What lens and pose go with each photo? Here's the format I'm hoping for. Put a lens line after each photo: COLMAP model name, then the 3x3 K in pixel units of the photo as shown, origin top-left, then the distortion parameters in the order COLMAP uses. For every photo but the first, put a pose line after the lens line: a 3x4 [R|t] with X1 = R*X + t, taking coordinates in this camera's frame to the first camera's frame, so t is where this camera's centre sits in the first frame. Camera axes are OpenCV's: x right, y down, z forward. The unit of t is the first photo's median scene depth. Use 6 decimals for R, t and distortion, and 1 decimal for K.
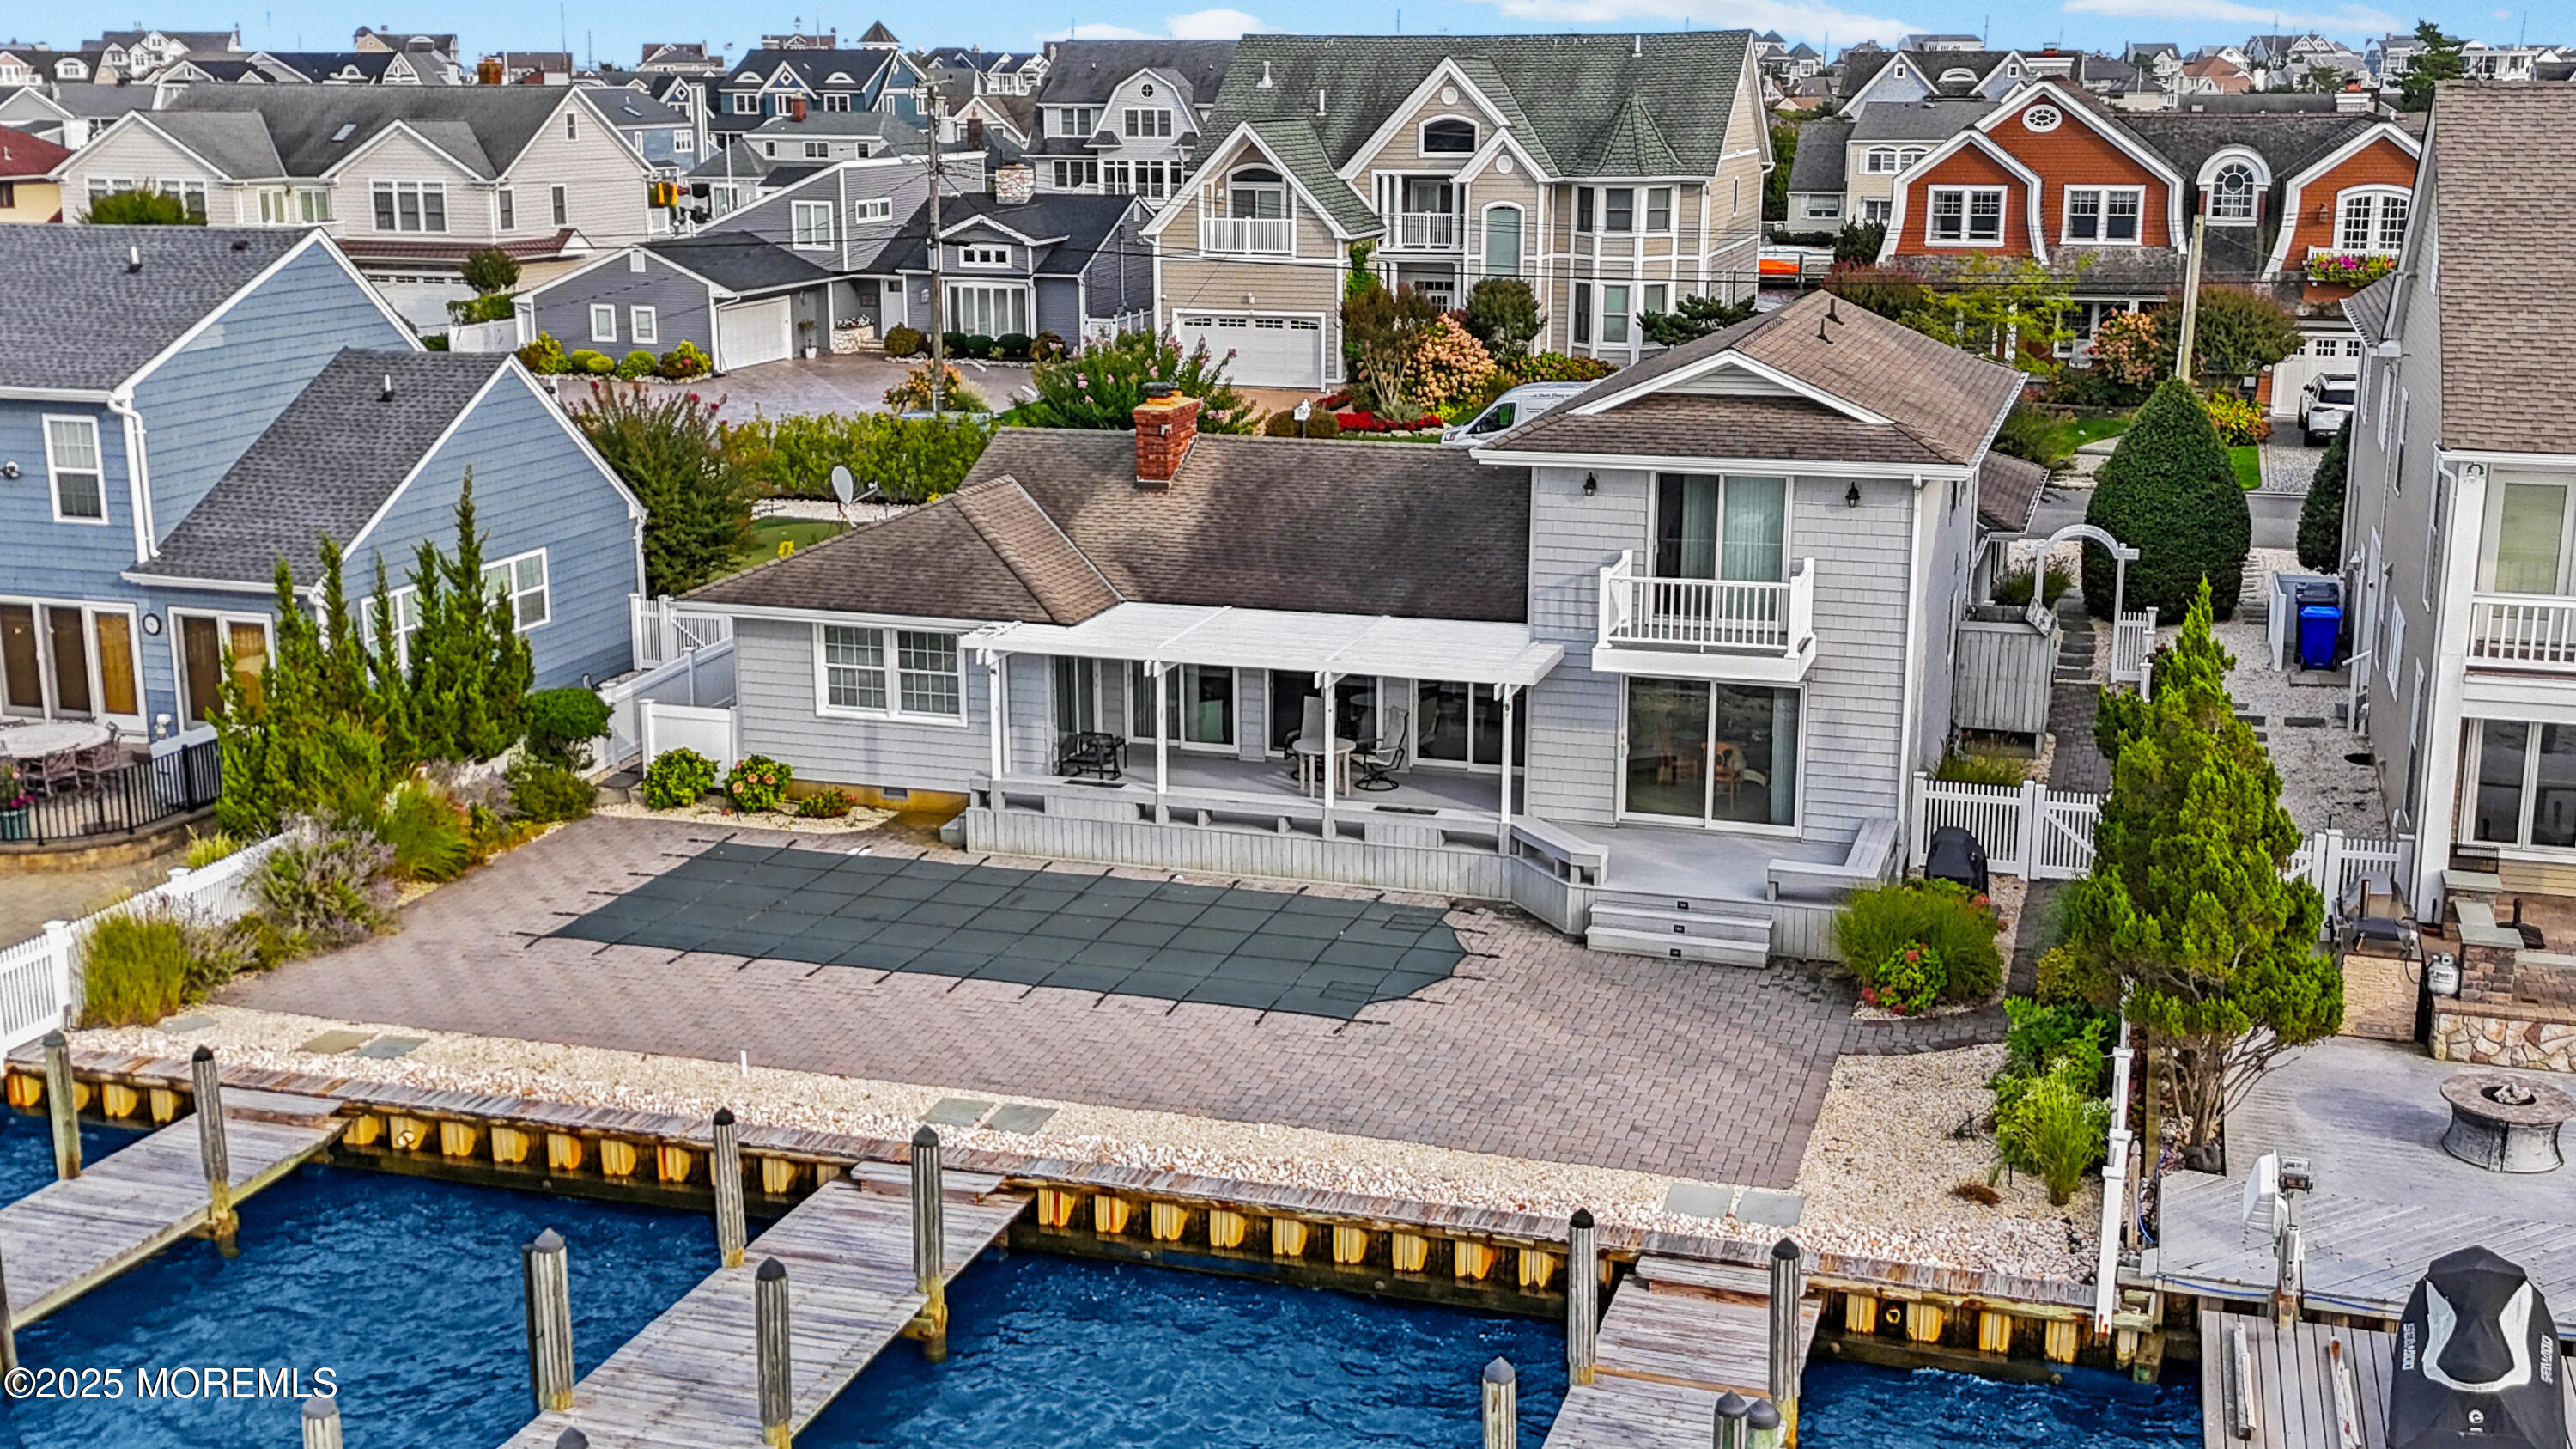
lens RADIAL K [[2758.8, 0, 1285.2], [0, 2758.8, 717.0], [0, 0, 1]] dist [0.046832, 0.000000]
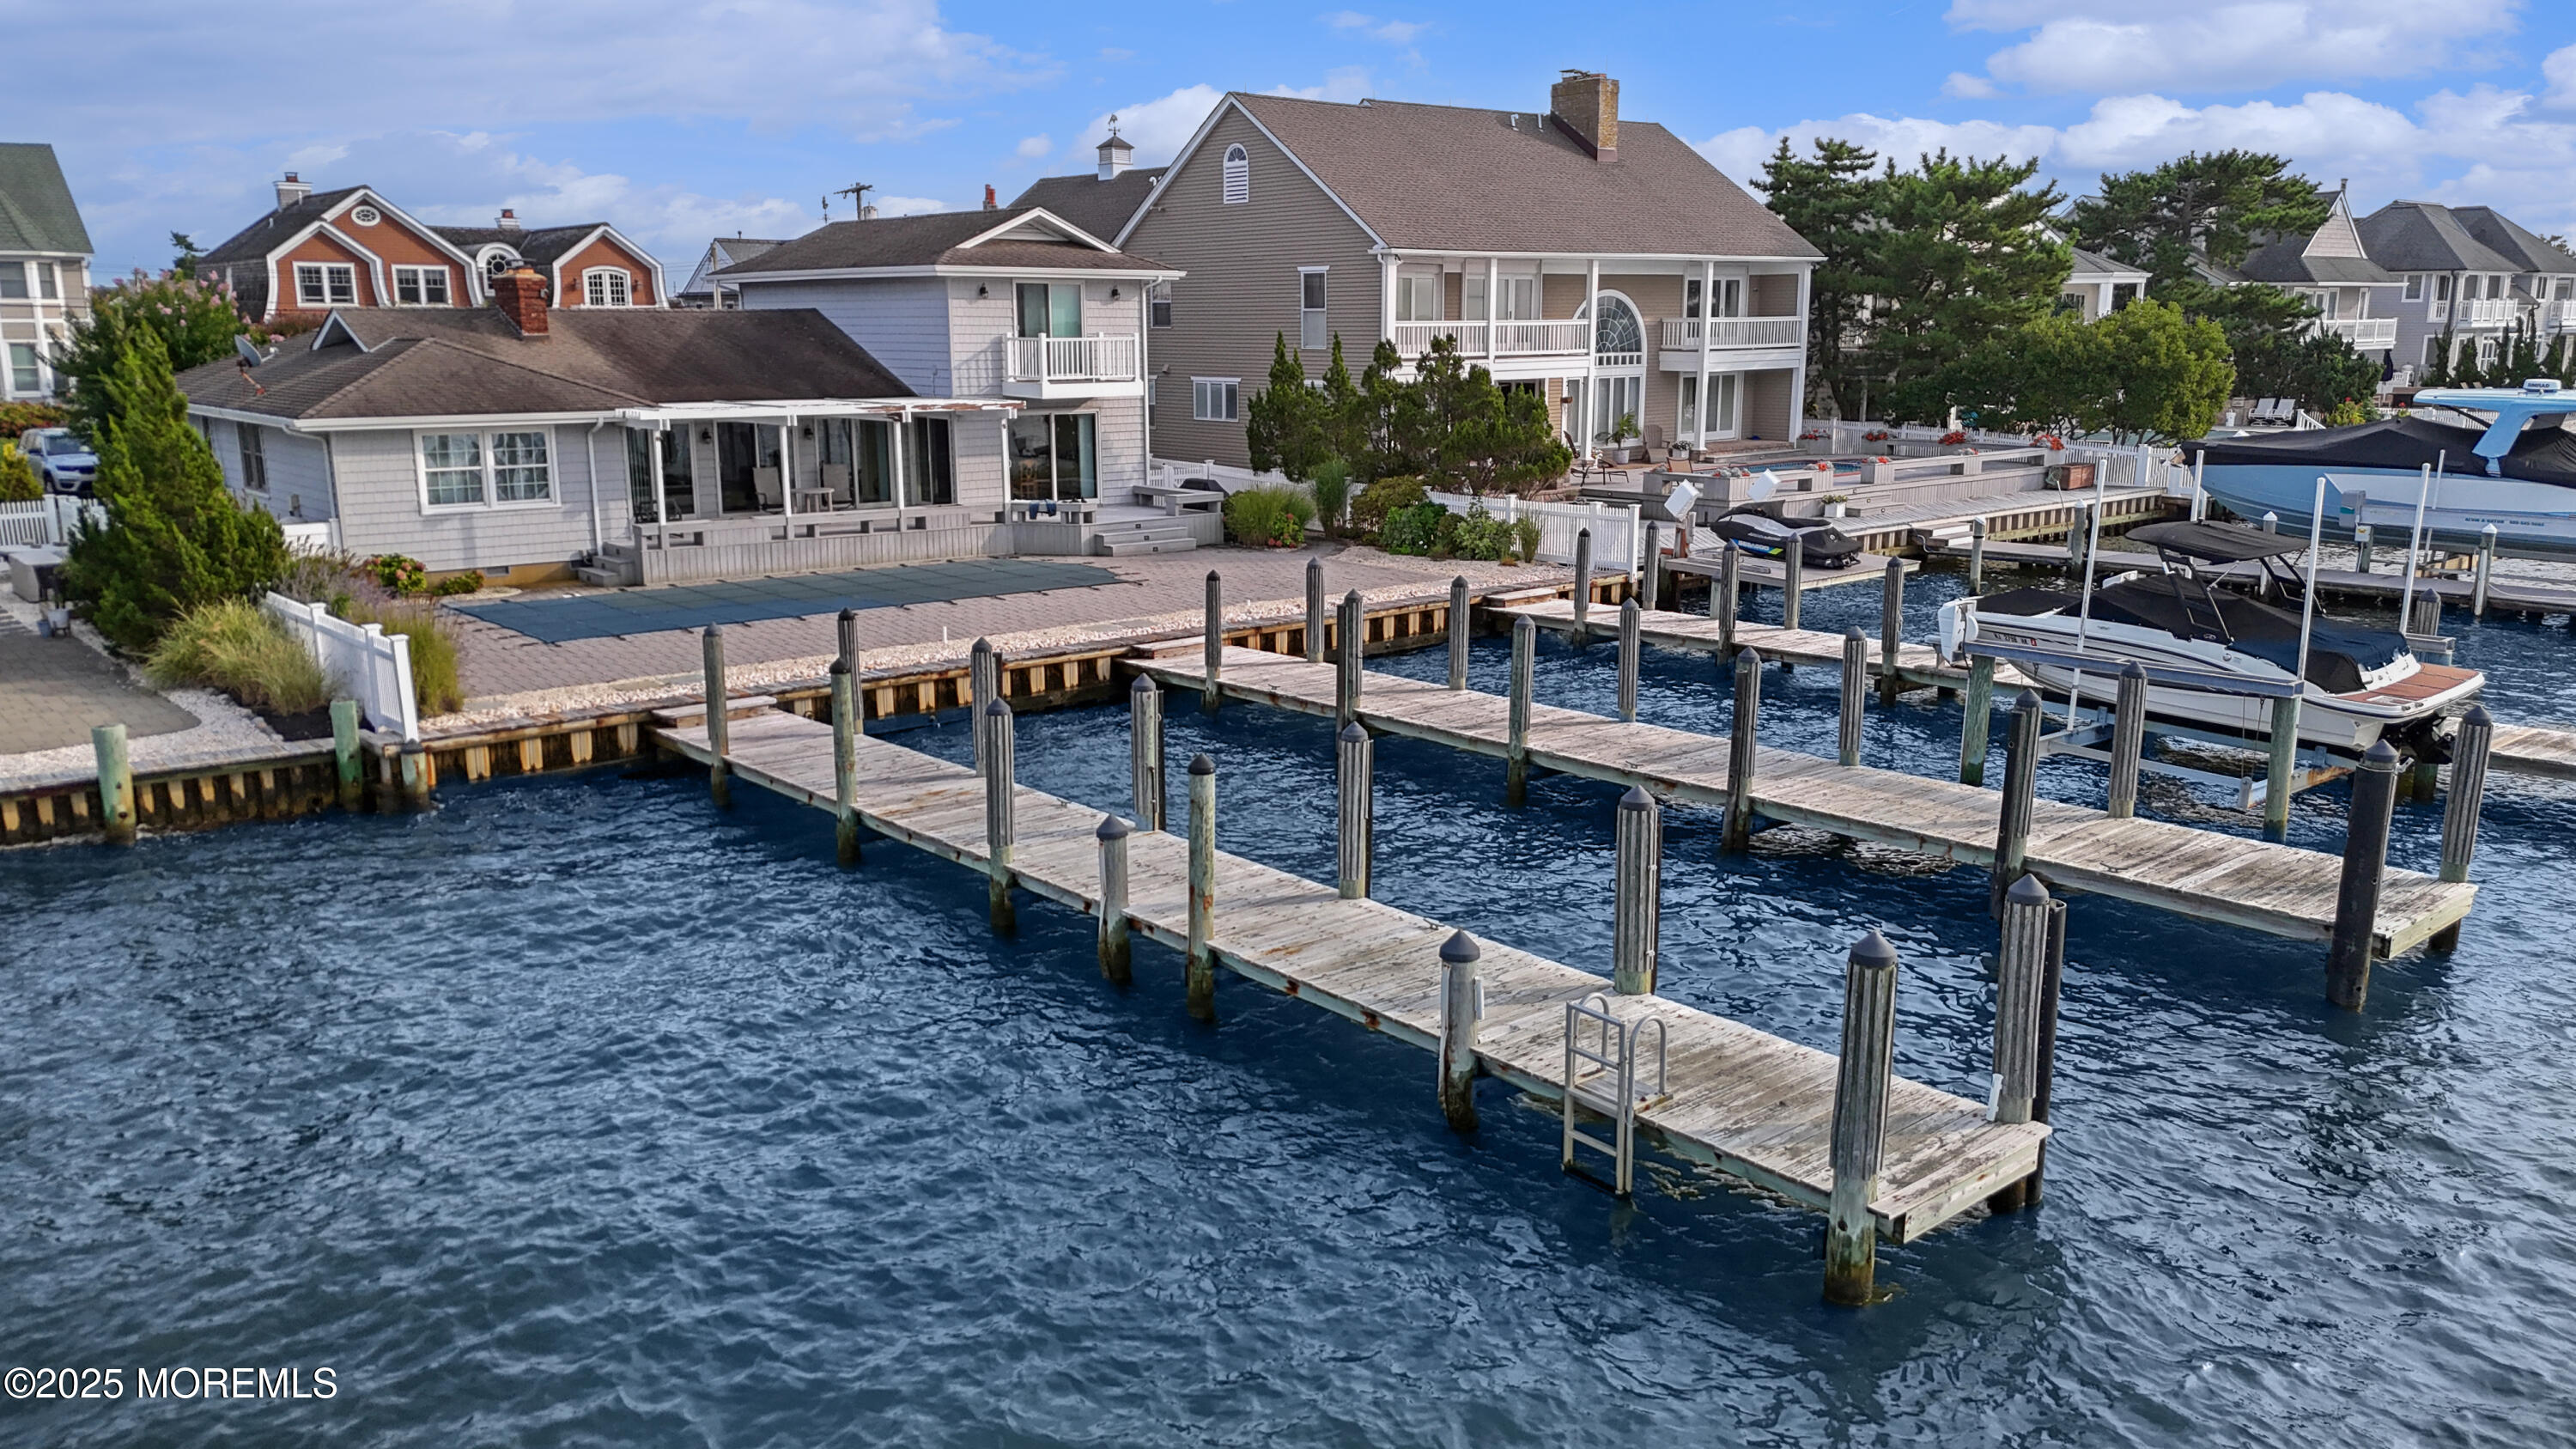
lens RADIAL K [[1851.4, 0, 1276.9], [0, 1851.4, 707.6], [0, 0, 1]] dist [0.035224, -0.010583]
pose [[0.529084, -0.174245, 0.830487, -0.651943], [0.196622, 0.977229, 0.079770, 0.087602], [-0.825476, 0.121087, 0.551296, 0.273594]]
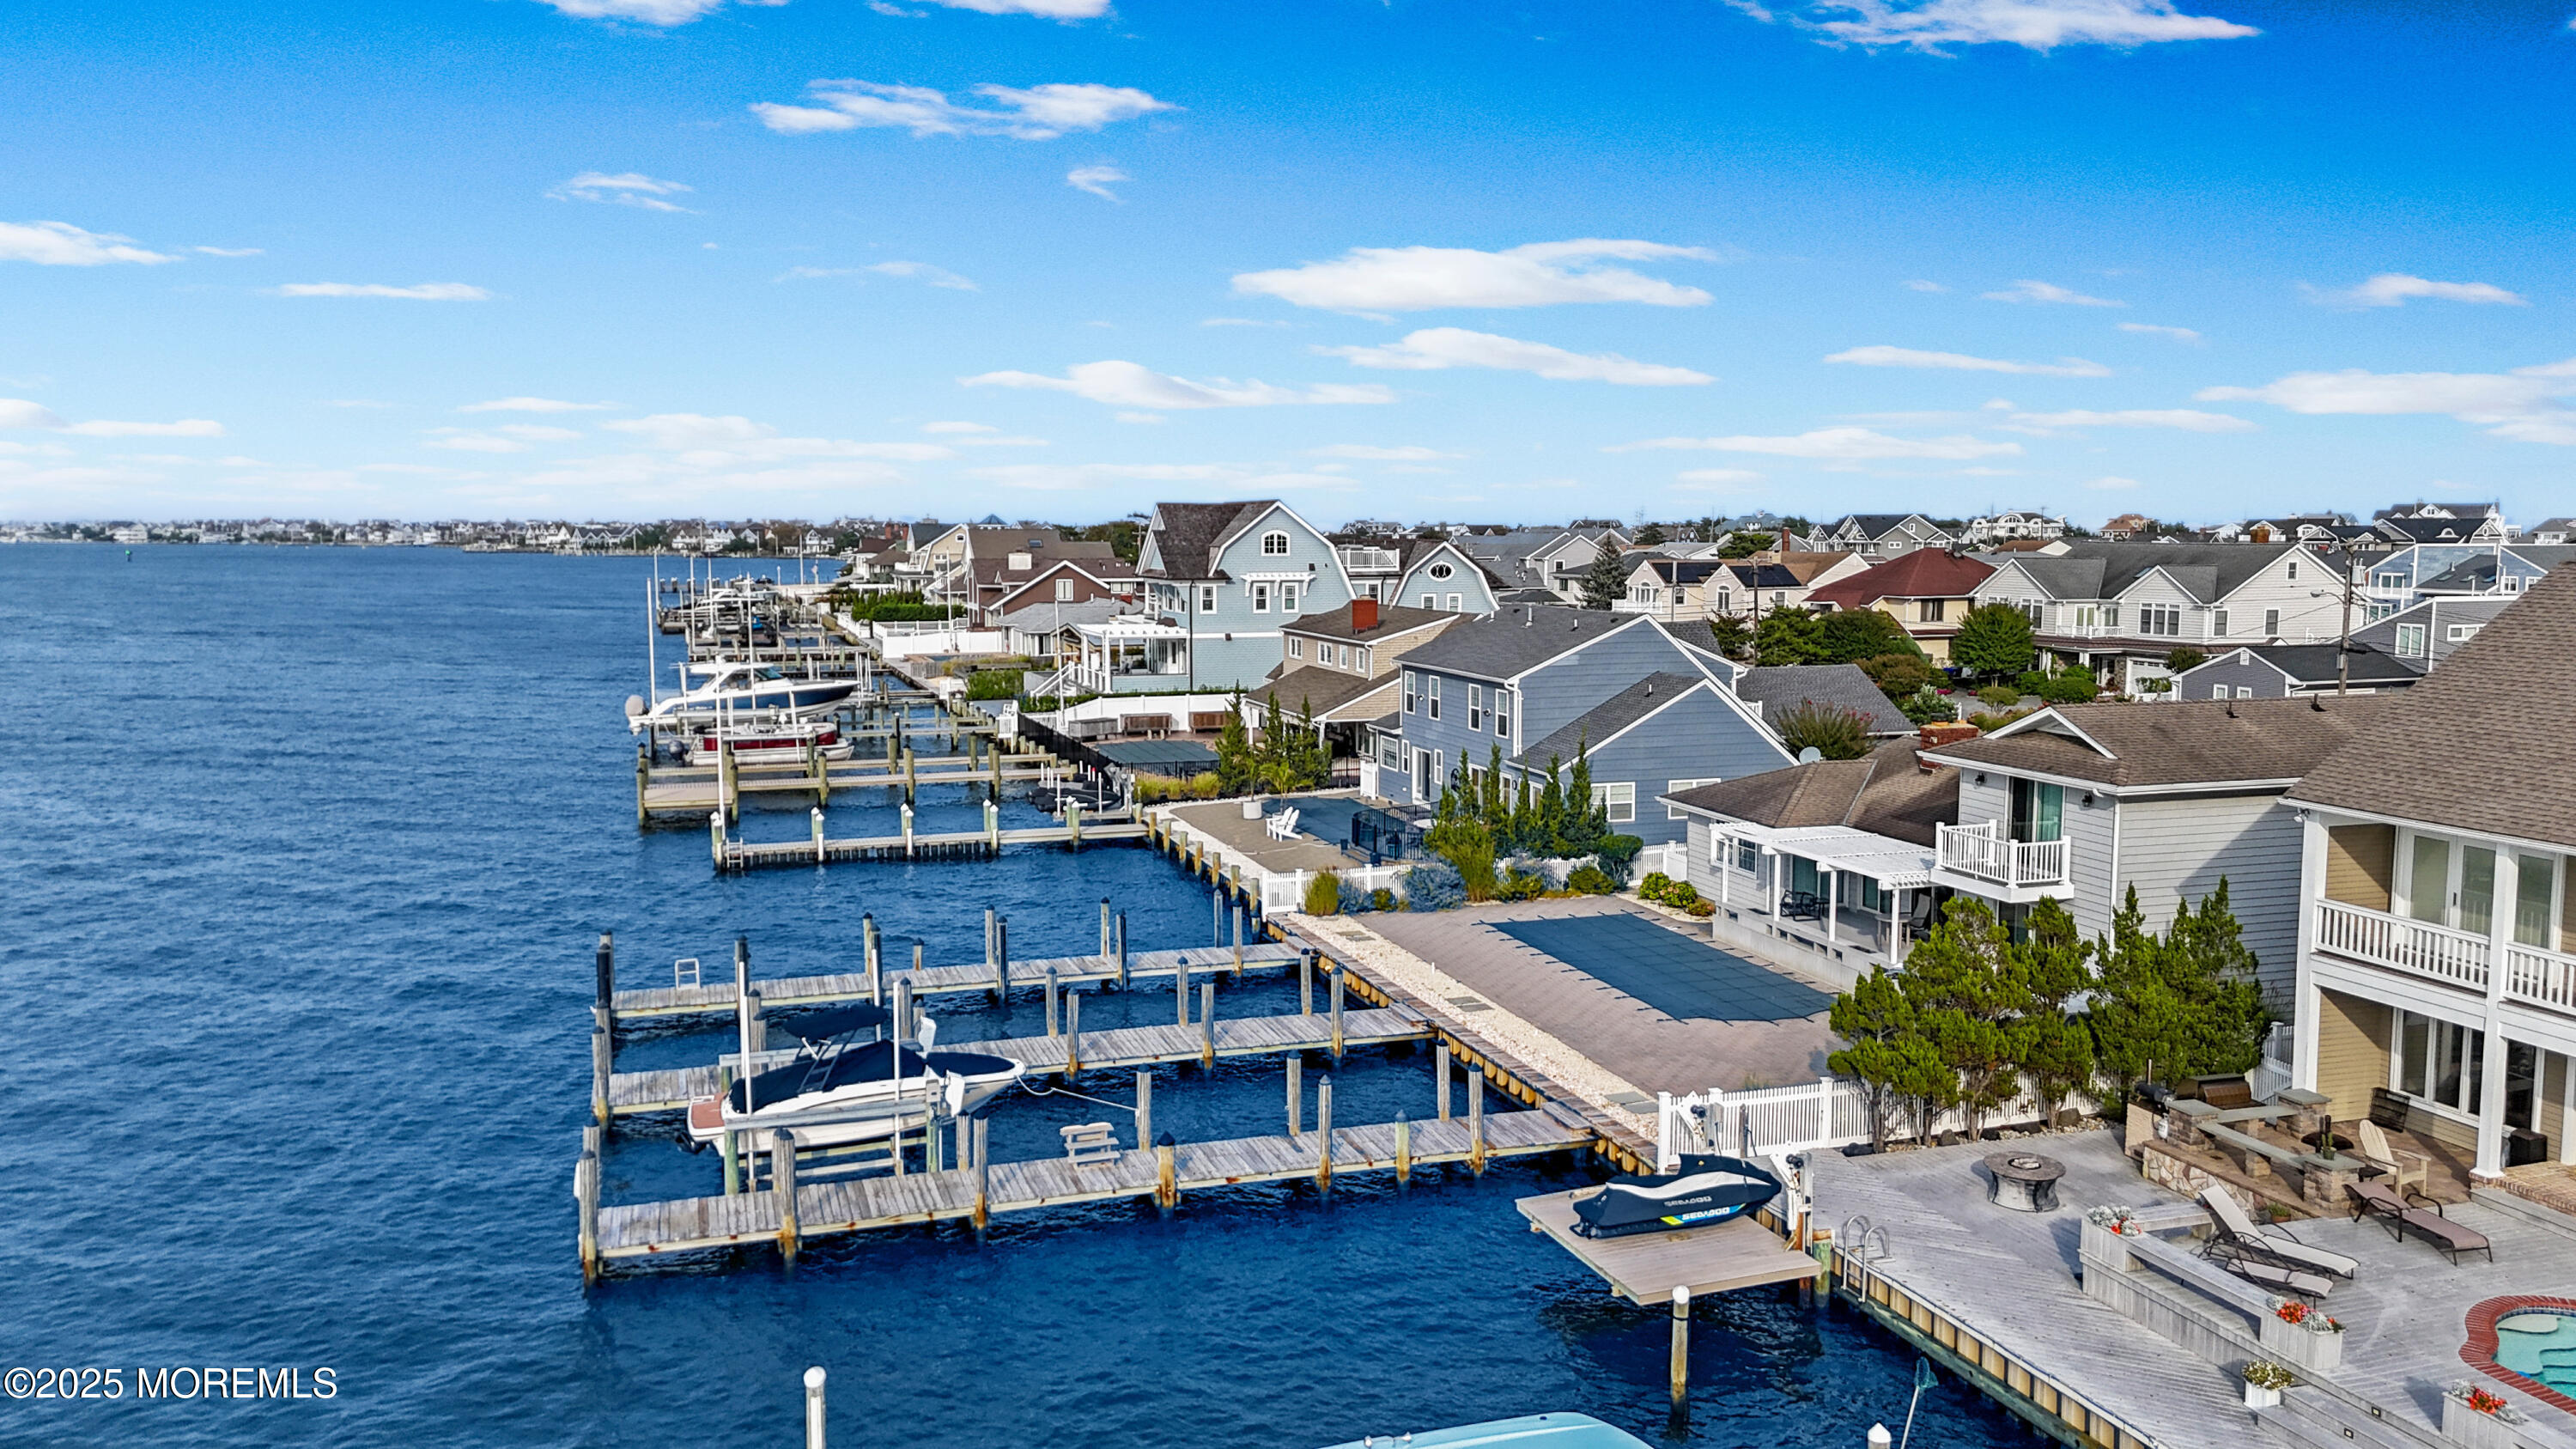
lens RADIAL K [[1851.4, 0, 1287.2], [0, 1851.4, 717.2], [0, 0, 1]] dist [0.035224, -0.010583]
pose [[0.574962, 0.079498, -0.814309, 0.720087], [-0.183153, 0.982517, -0.033400, -0.004330], [0.797417, 0.168347, 0.579470, -0.017391]]
